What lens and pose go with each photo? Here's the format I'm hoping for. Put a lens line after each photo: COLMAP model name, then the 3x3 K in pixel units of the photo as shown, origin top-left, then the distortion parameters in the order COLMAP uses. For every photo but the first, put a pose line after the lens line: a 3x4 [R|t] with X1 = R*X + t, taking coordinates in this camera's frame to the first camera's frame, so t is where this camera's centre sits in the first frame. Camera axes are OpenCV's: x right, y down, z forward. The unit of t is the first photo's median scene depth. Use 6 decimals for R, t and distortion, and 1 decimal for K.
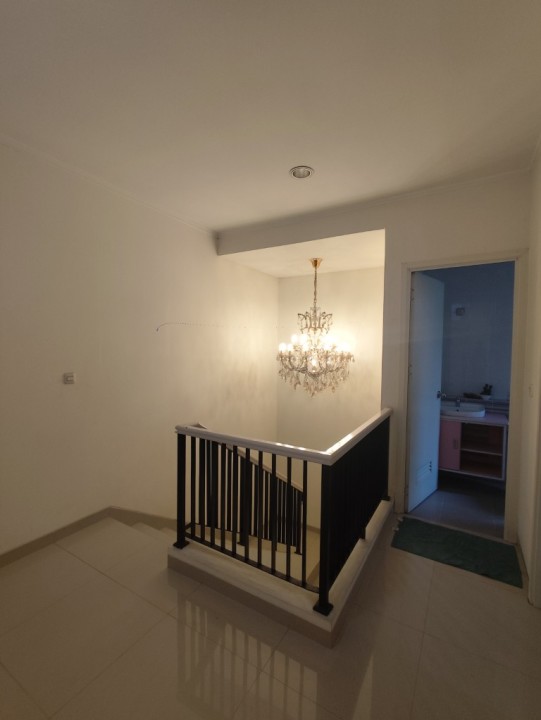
lens RADIAL K [[329.5, 0, 270.1], [0, 329.5, 359.7], [0, 0, 1]] dist [-0.003234, 0.000404]
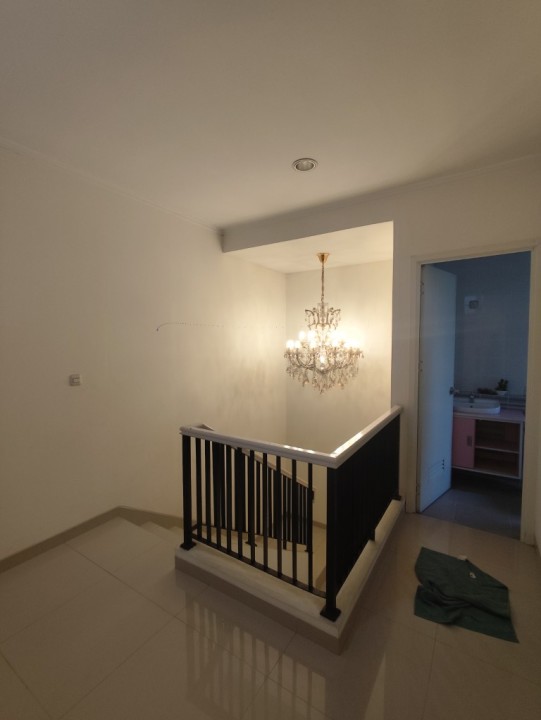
lens RADIAL K [[329.5, 0, 269.9], [0, 329.5, 359.7], [0, 0, 1]] dist [-0.003234, 0.000404]
pose [[0.999303, -0.014804, -0.034280, 0.015812], [0.015289, 0.999786, 0.013943, -0.009207], [0.034067, -0.014457, 0.999315, 0.017509]]
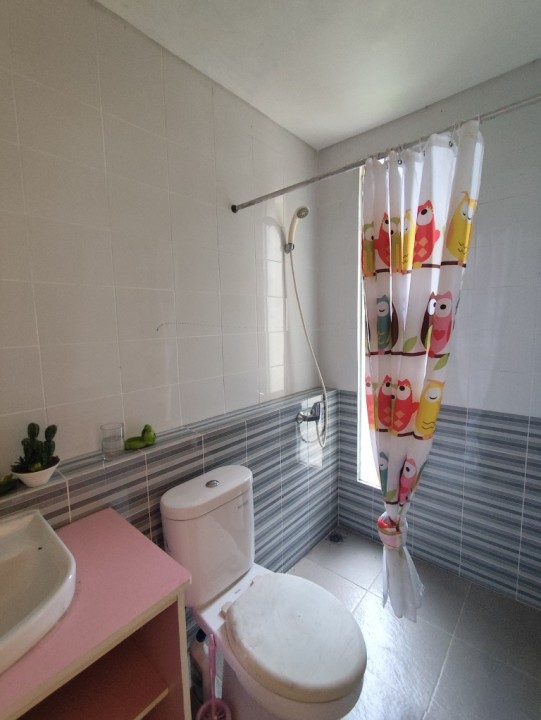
lens RADIAL K [[329.5, 0, 271.5], [0, 329.5, 361.4], [0, 0, 1]] dist [-0.003234, 0.000404]
pose [[0.175237, -0.144339, 0.973888, 0.609040], [0.070021, 0.988517, 0.133908, 0.005952], [-0.982033, 0.044727, 0.183331, 1.040897]]
